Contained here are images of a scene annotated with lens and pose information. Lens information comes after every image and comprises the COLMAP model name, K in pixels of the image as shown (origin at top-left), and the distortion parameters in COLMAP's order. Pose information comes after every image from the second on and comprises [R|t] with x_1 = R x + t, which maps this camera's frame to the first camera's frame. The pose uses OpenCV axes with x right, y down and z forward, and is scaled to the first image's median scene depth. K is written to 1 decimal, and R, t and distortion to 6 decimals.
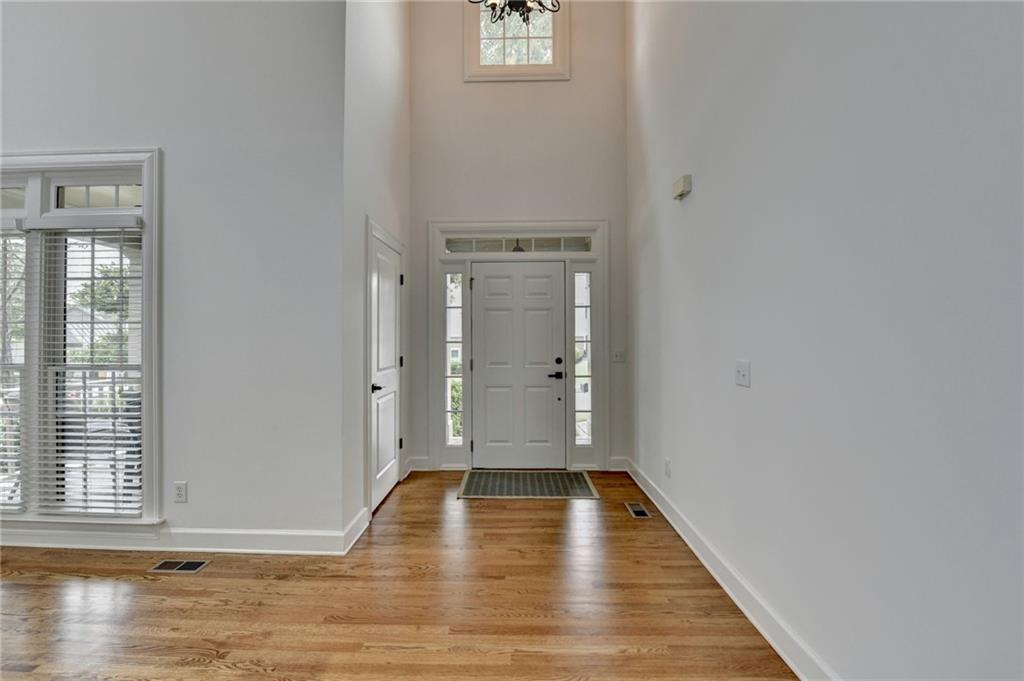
lens RADIAL K [[418.4, 0, 489.8], [0, 418.4, 337.1], [0, 0, 1]] dist [-0.017709, -0.000319]
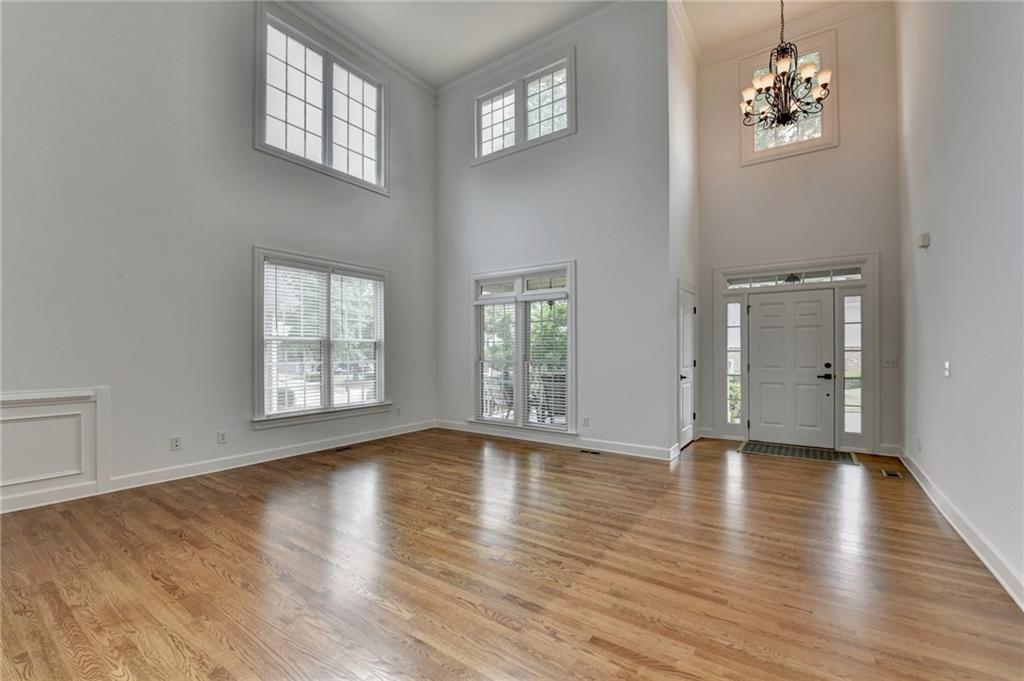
lens RADIAL K [[402.9, 0, 482.0], [0, 402.9, 351.0], [0, 0, 1]] dist [-0.015726, -0.000227]
pose [[0.806461, 0.001226, -0.591286, 0.031131], [0.004056, 0.999963, 0.007605, -0.002313], [0.591273, -0.008531, 0.806426, -0.664469]]
